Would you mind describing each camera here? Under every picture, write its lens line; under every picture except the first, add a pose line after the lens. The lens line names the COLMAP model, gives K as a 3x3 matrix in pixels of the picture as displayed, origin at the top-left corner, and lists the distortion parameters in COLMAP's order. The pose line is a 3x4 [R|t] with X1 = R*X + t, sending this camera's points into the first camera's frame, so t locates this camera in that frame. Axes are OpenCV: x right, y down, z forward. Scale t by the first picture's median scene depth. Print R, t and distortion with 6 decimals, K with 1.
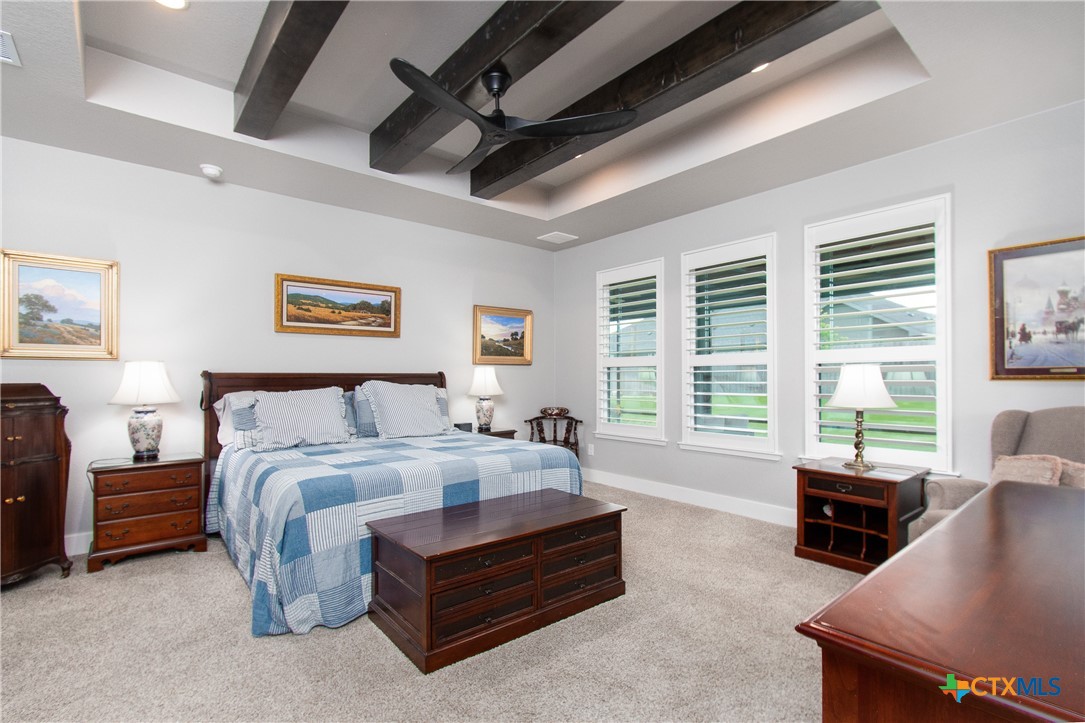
lens RADIAL K [[500.9, 0, 536.7], [0, 500.9, 375.5], [0, 0, 1]] dist [-0.000441, 0.000106]
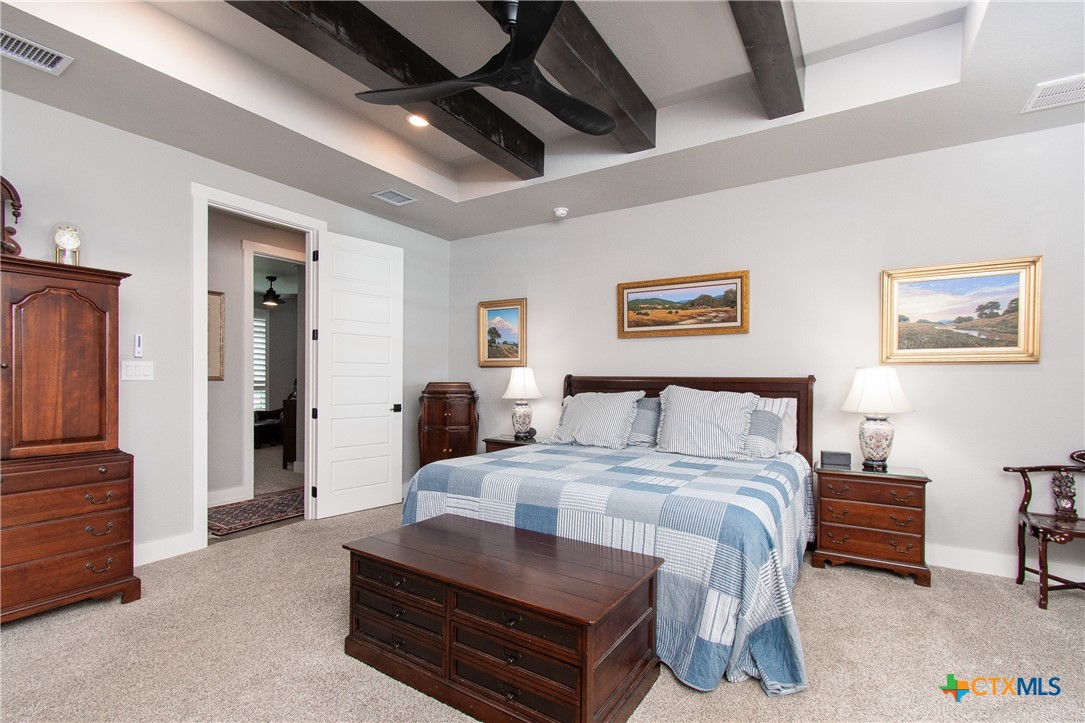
lens RADIAL K [[500.9, 0, 536.7], [0, 500.9, 375.5], [0, 0, 1]] dist [-0.000441, 0.000106]
pose [[0.308549, -0.000648, -0.951208, 0.425283], [-0.006998, 0.999971, -0.002951, -0.002837], [0.951183, 0.007567, 0.308536, 0.477072]]
